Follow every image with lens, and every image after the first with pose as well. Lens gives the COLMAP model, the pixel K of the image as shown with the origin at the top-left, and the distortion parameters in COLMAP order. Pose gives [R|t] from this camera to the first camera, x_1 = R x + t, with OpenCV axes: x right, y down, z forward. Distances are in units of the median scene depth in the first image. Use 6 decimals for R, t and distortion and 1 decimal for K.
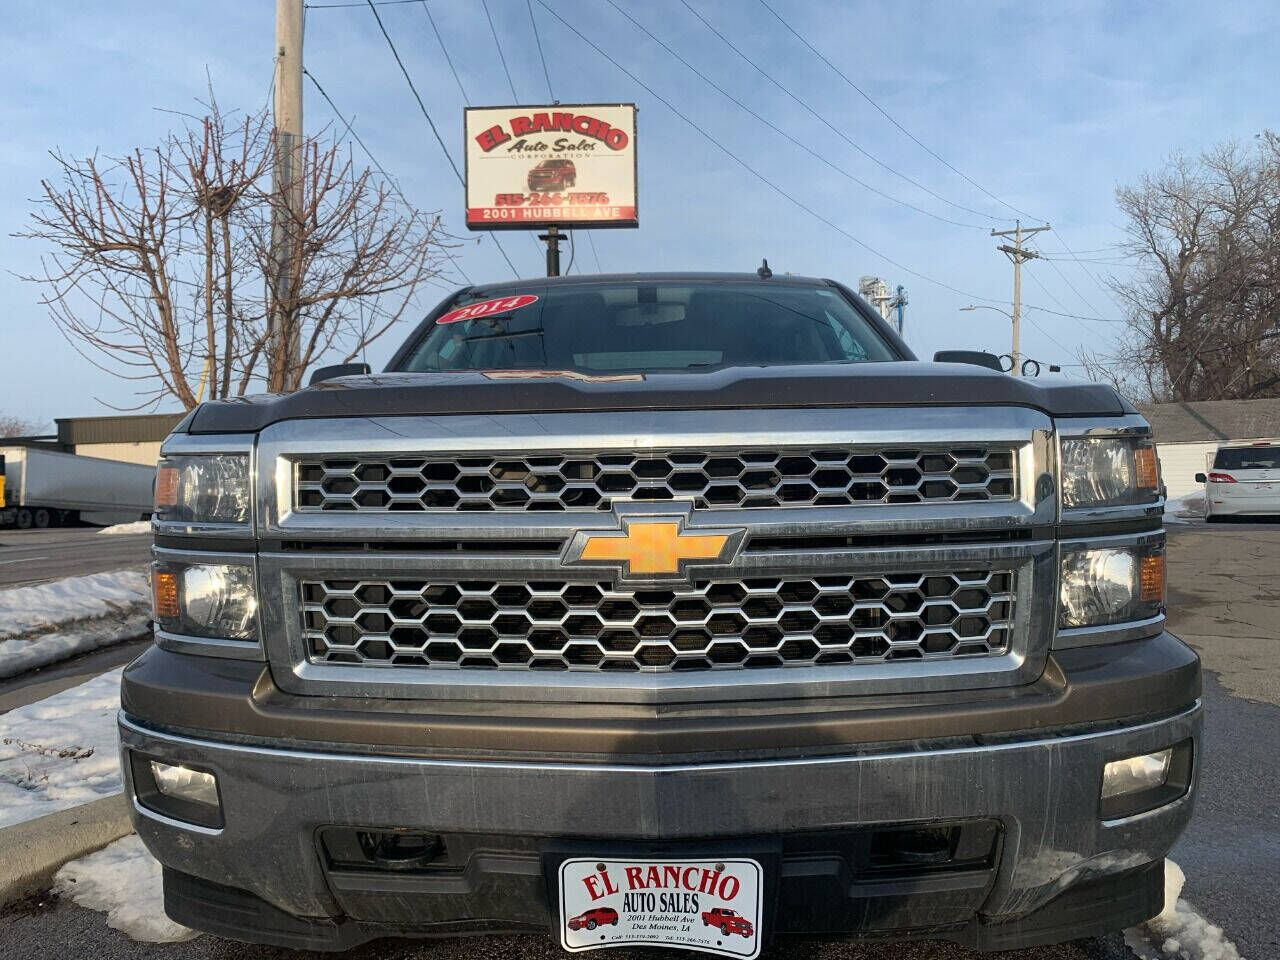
lens RADIAL K [[853.8, 0, 640.0], [0, 853.8, 480.0], [0, 0, 1]] dist [-0.004499, -0.002574]
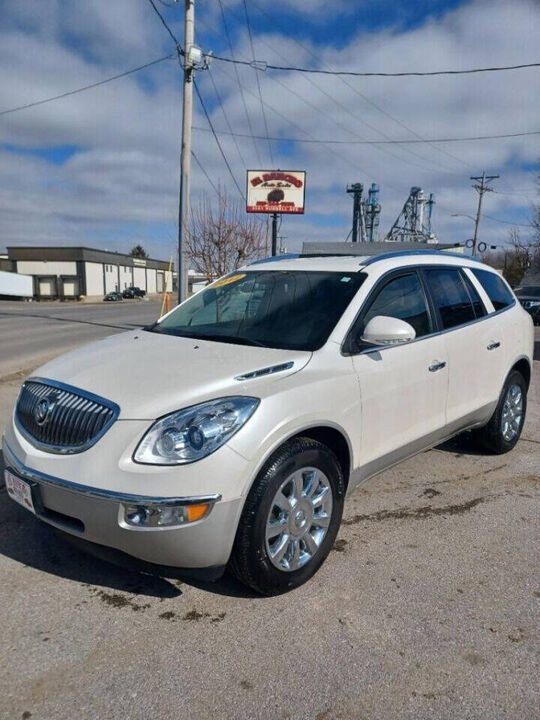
lens RADIAL K [[519.4, 0, 257.5], [0, 519.4, 360.3], [0, 0, 1]] dist [0.070631, -0.146739]
pose [[0.998001, 0.046035, -0.043307, -0.062341], [-0.039182, 0.988275, 0.147572, -0.057531], [0.049593, -0.145581, 0.988103, -0.872611]]
